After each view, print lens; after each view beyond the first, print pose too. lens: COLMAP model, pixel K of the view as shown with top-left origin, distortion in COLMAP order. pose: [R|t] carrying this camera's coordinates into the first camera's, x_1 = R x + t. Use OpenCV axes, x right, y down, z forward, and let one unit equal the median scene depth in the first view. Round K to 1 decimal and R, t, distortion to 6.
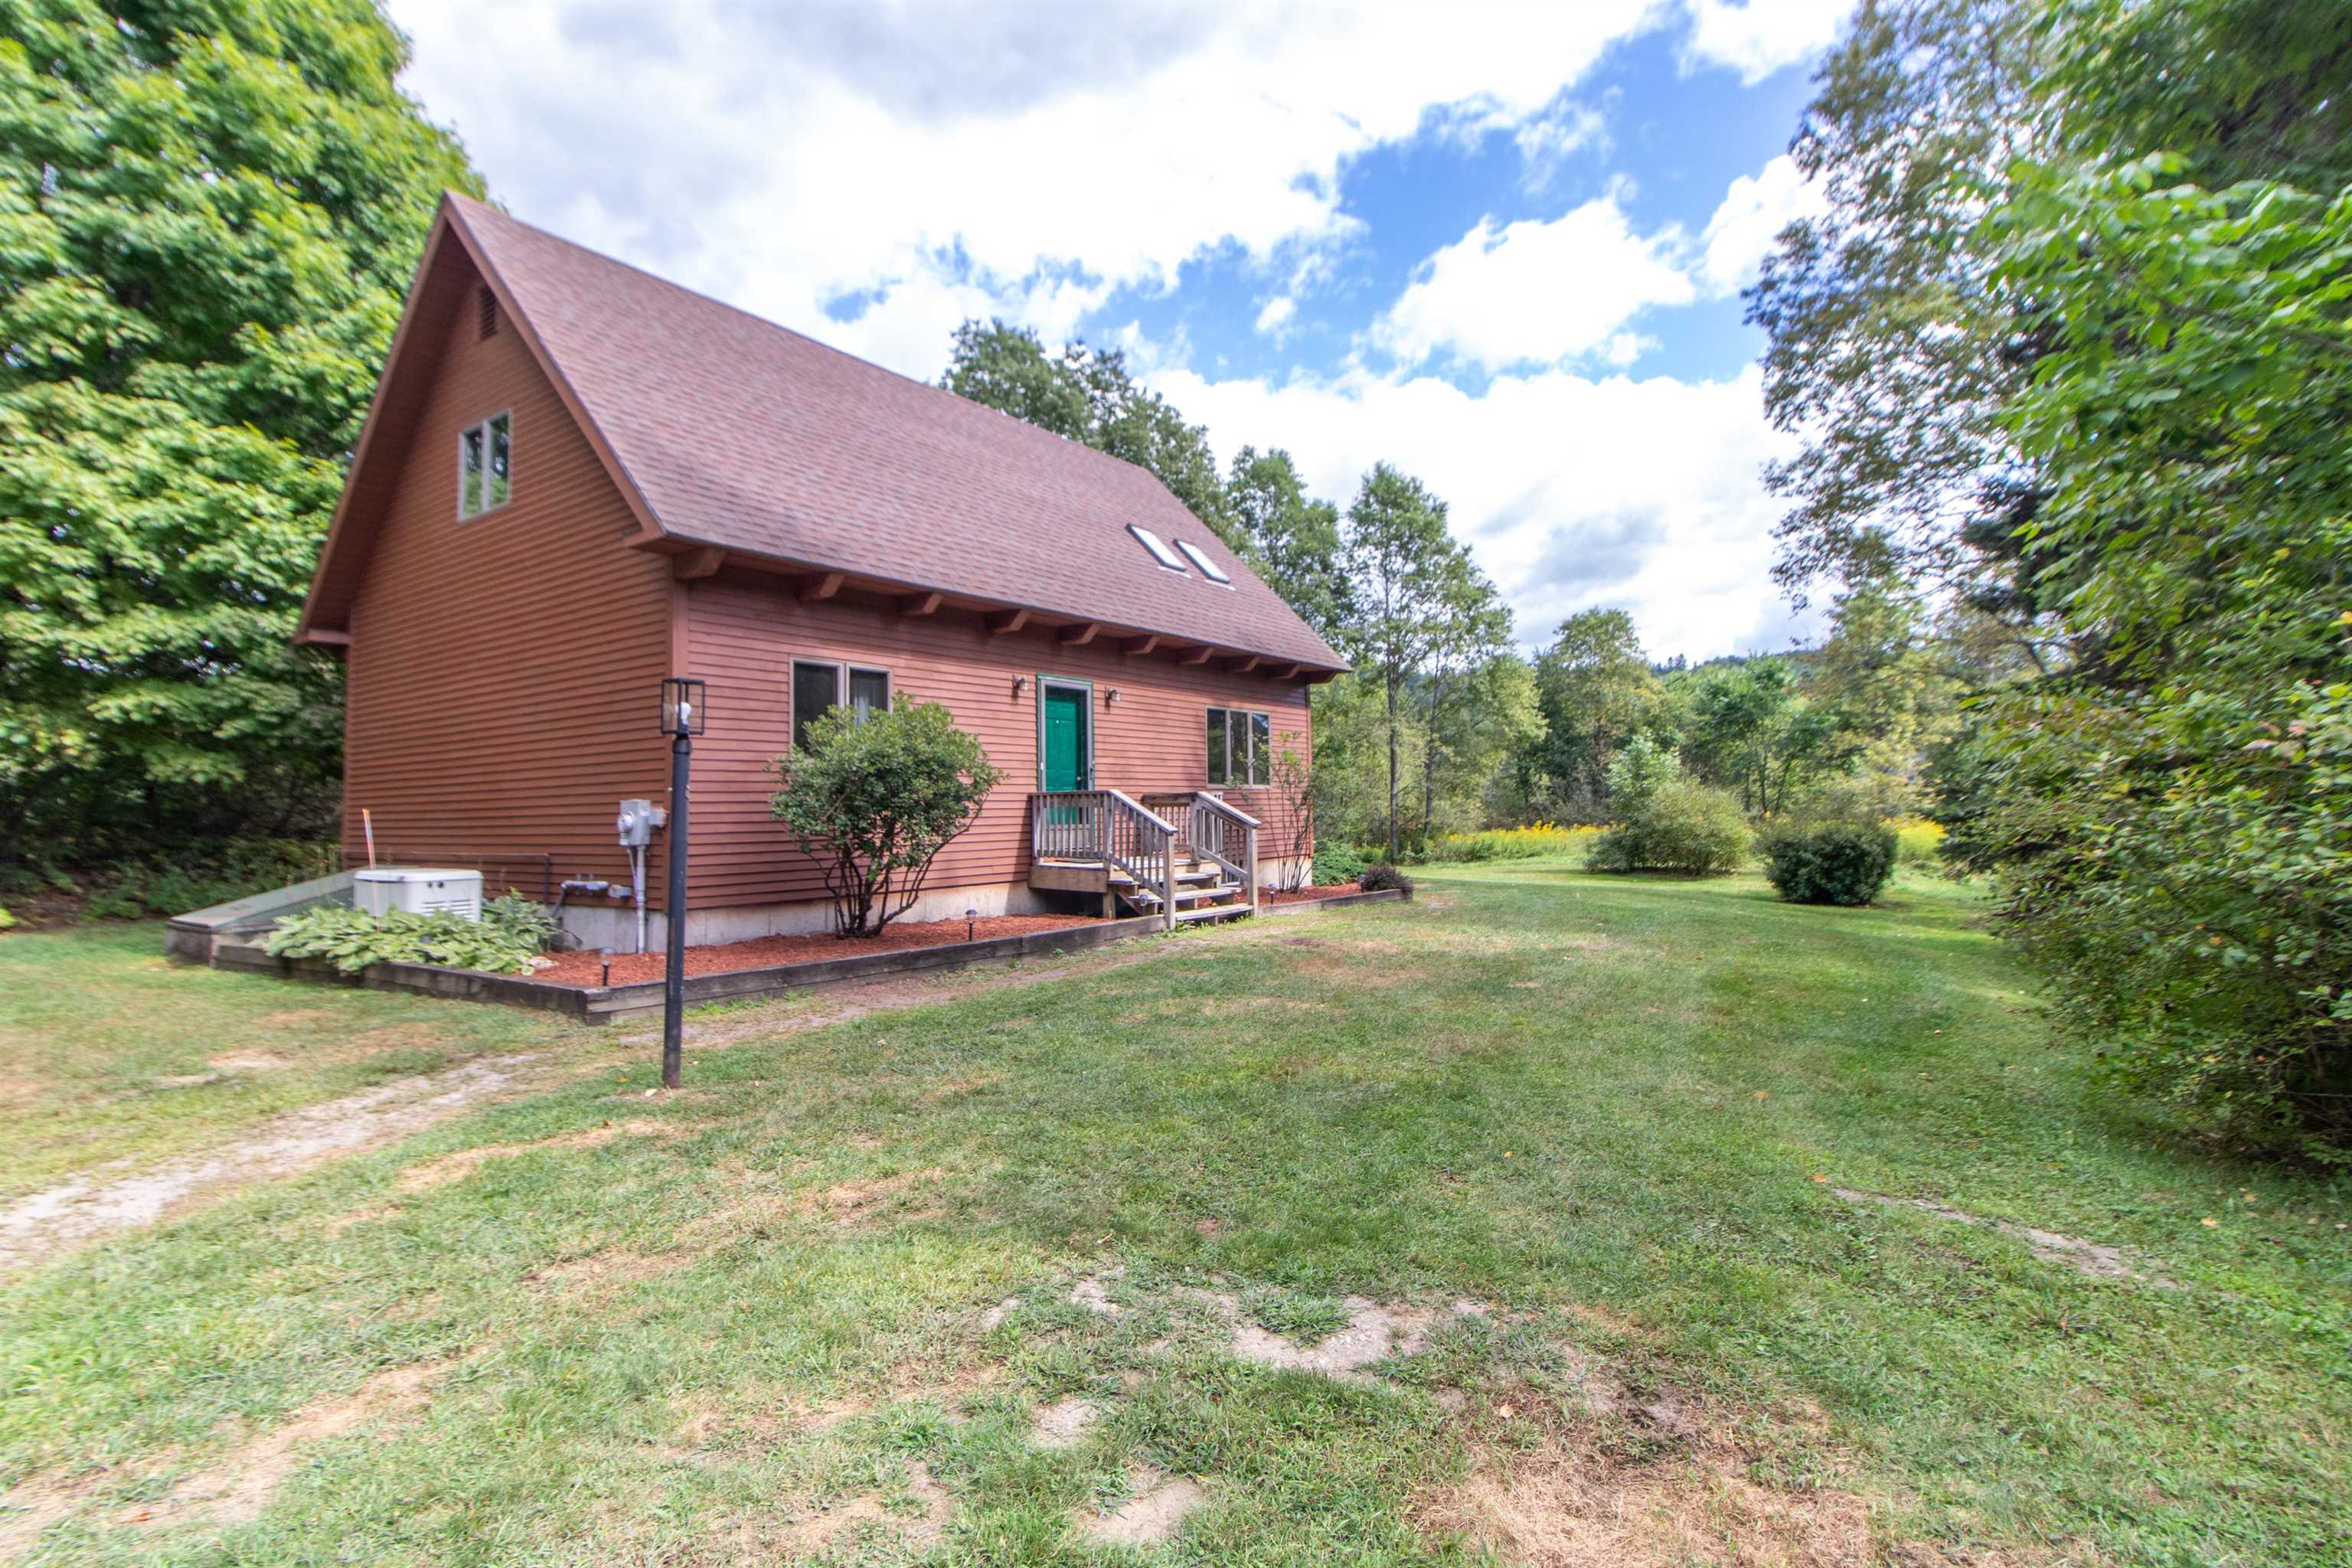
lens RADIAL K [[1104.4, 0, 1179.6], [0, 1104.4, 749.9], [0, 0, 1]] dist [0.012442, 0.000095]
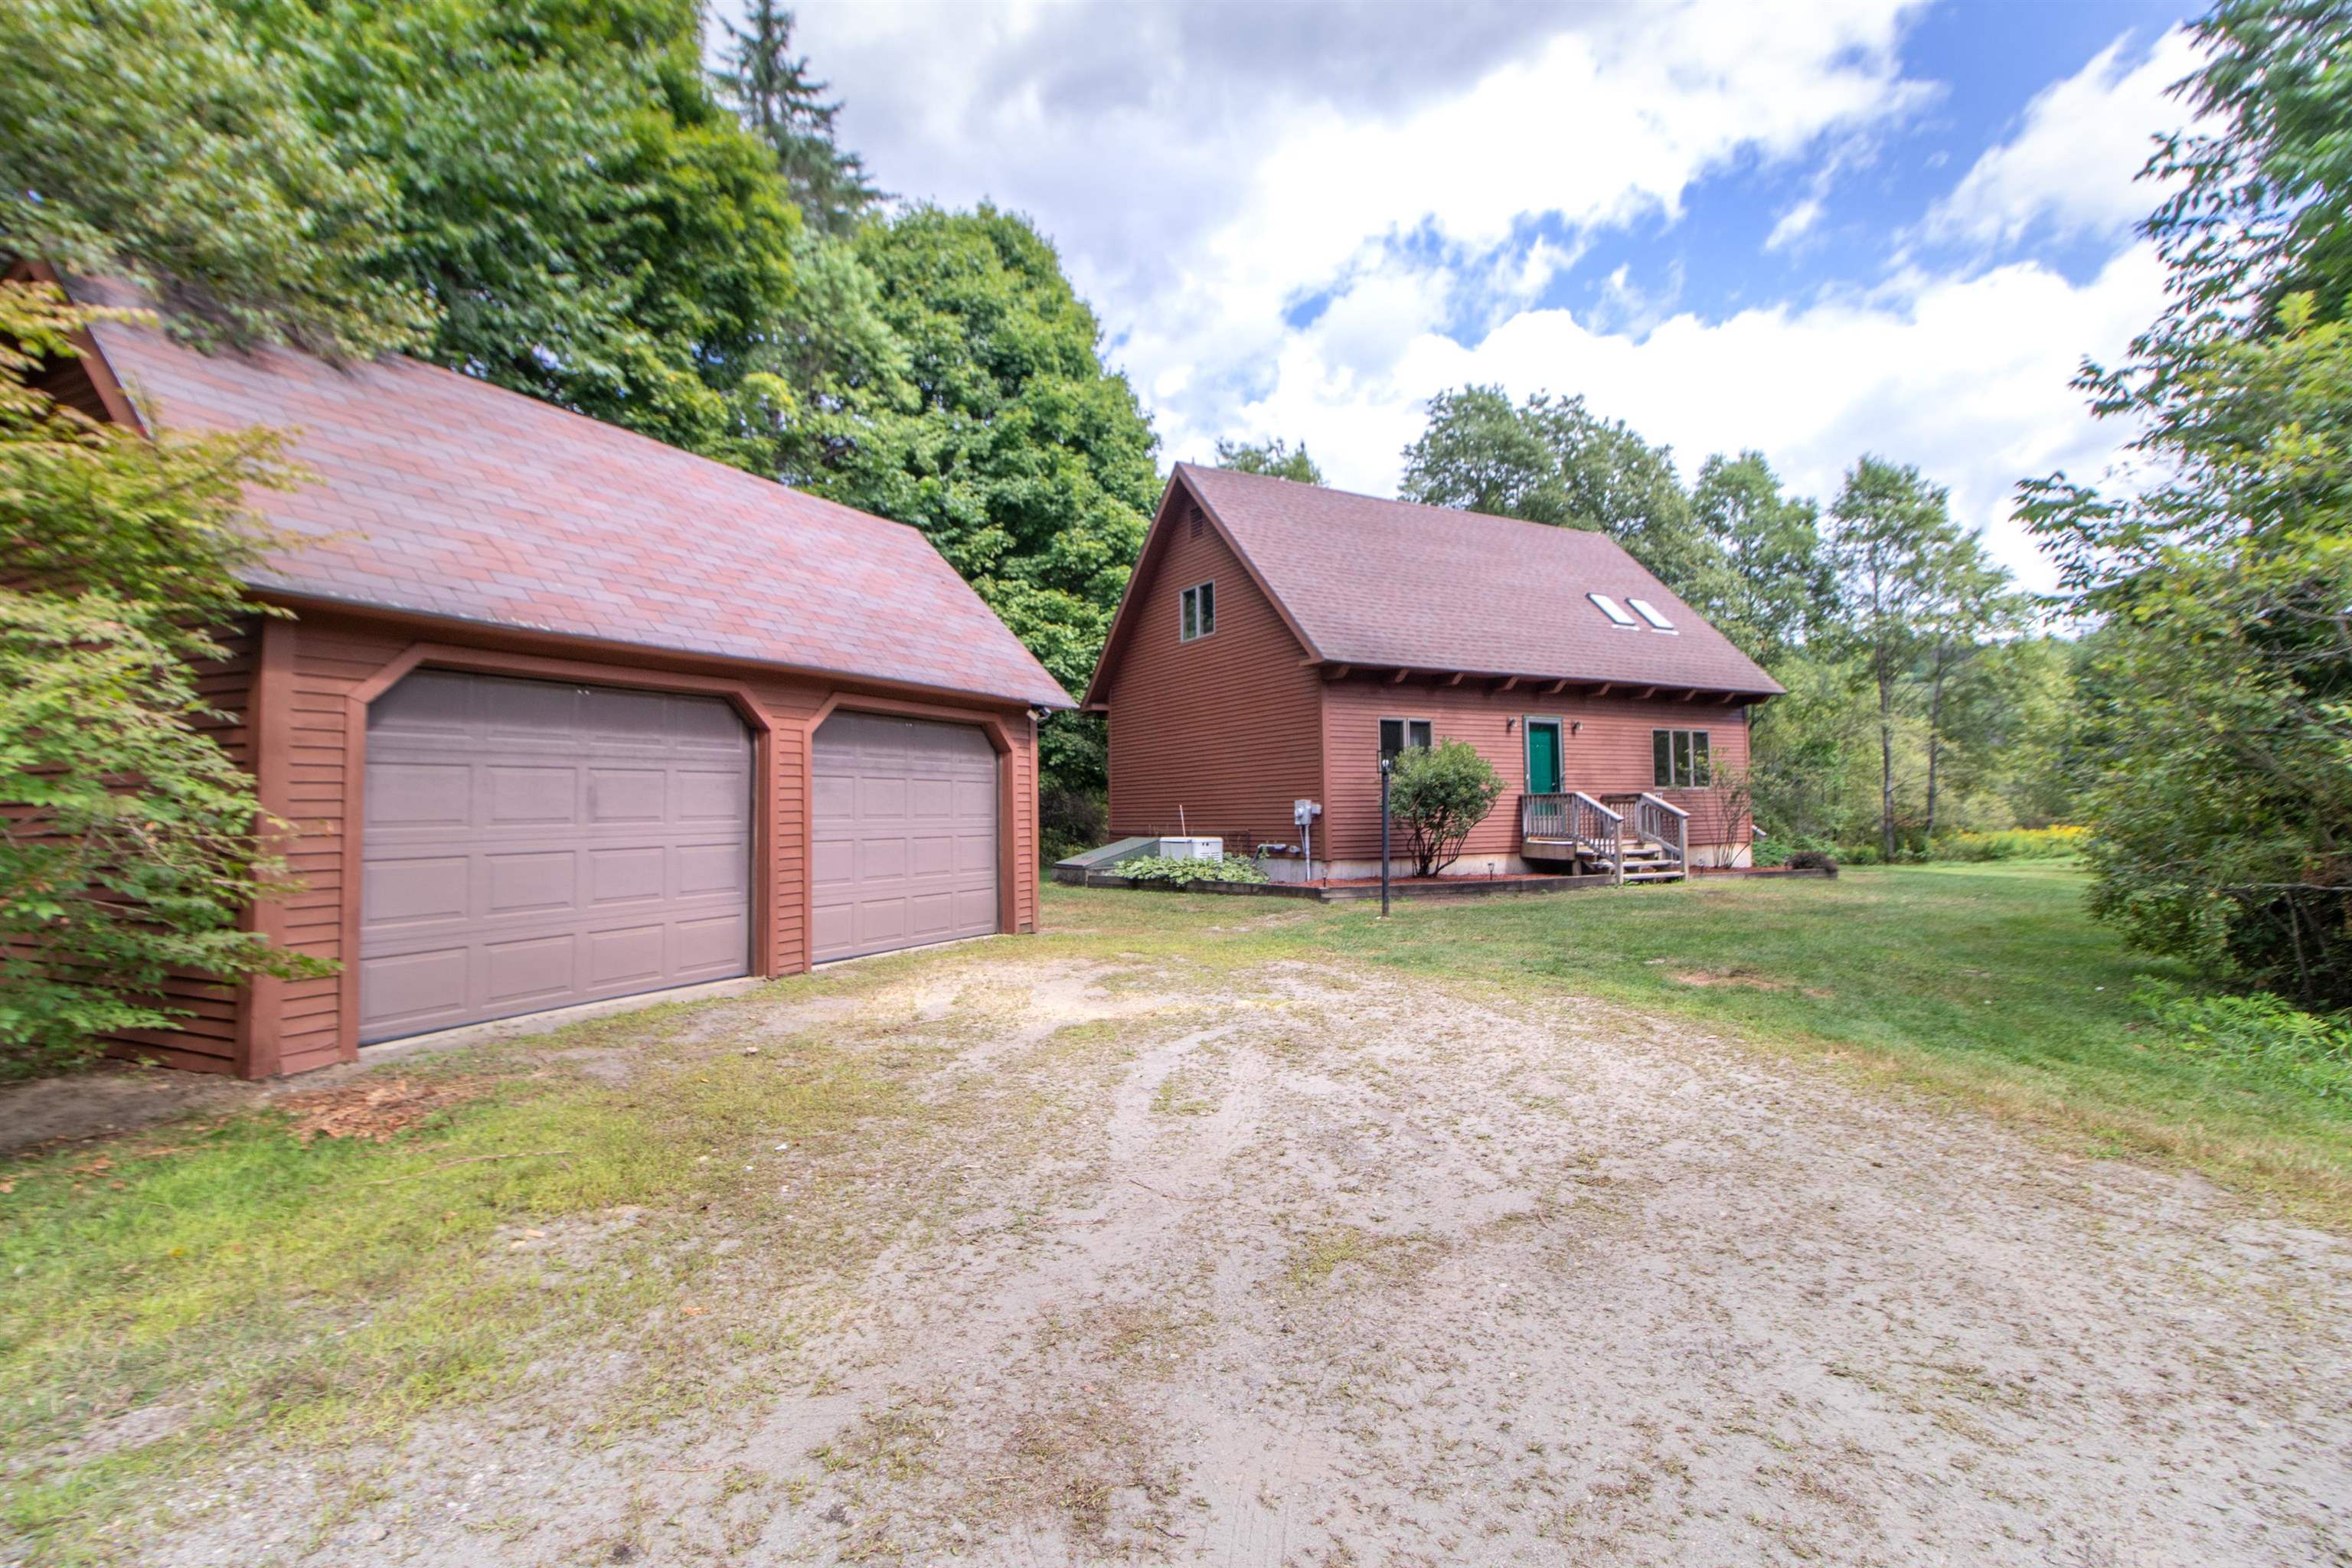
lens RADIAL K [[1104.4, 0, 1179.6], [0, 1104.4, 749.9], [0, 0, 1]] dist [0.012442, 0.000095]
pose [[0.916257, -0.020301, -0.400075, 0.041232], [0.021011, 0.999776, -0.002612, -0.025746], [0.400039, -0.006012, 0.916478, -0.531221]]
